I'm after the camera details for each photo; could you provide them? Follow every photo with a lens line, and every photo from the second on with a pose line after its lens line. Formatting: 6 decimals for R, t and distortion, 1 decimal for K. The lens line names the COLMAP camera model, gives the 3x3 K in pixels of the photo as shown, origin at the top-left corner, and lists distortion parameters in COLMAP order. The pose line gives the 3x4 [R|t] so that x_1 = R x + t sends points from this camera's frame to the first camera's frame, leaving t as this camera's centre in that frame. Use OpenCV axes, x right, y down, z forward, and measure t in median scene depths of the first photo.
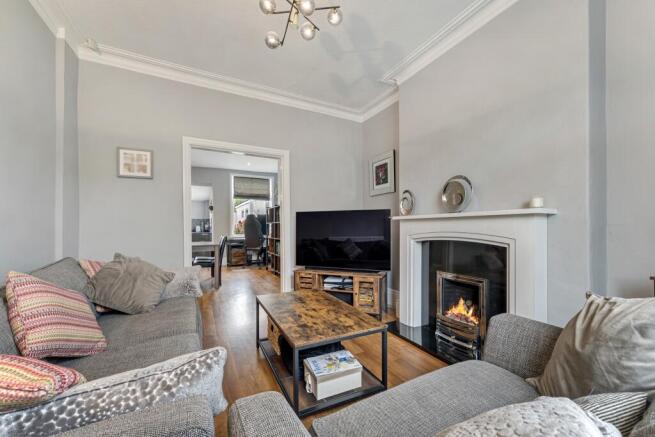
lens RADIAL K [[266.1, 0, 329.7], [0, 266.1, 228.4], [0, 0, 1]] dist [0.000225, -0.000882]
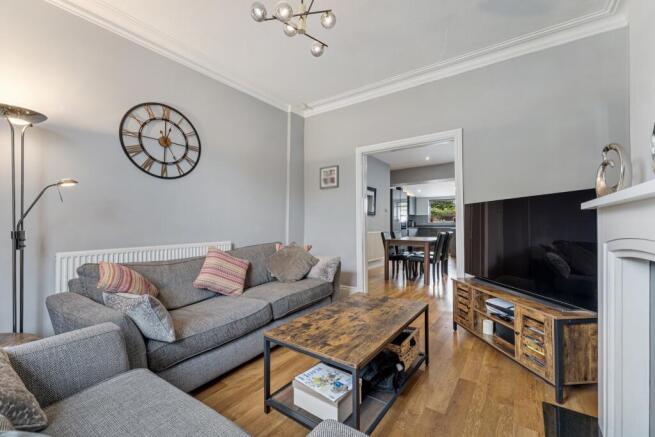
lens RADIAL K [[266.1, 0, 328.2], [0, 266.1, 220.9], [0, 0, 1]] dist [0.000225, -0.000882]
pose [[0.455116, -0.008657, -0.890390, 0.604221], [0.002383, 0.999961, -0.008504, -0.009262], [0.890429, 0.001749, 0.455119, 0.456964]]
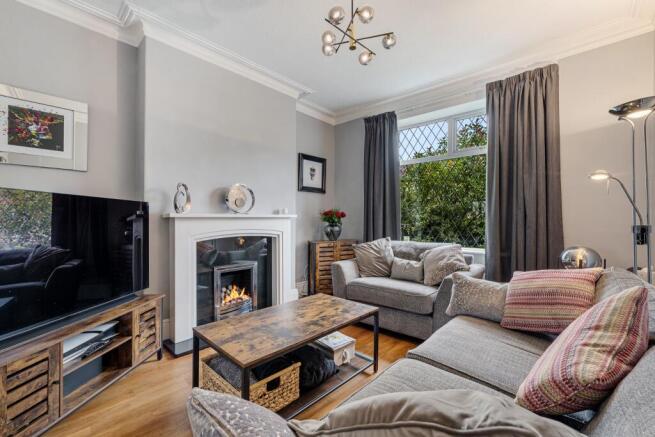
lens RADIAL K [[271.5, 0, 330.7], [0, 271.5, 220.9], [0, 0, 1]] dist [-0.000483, 0.000024]
pose [[-0.343095, 0.007227, 0.939273, -0.871655], [0.013708, 0.999902, -0.002686, -0.017308], [-0.939201, 0.011954, -0.343160, 1.074755]]
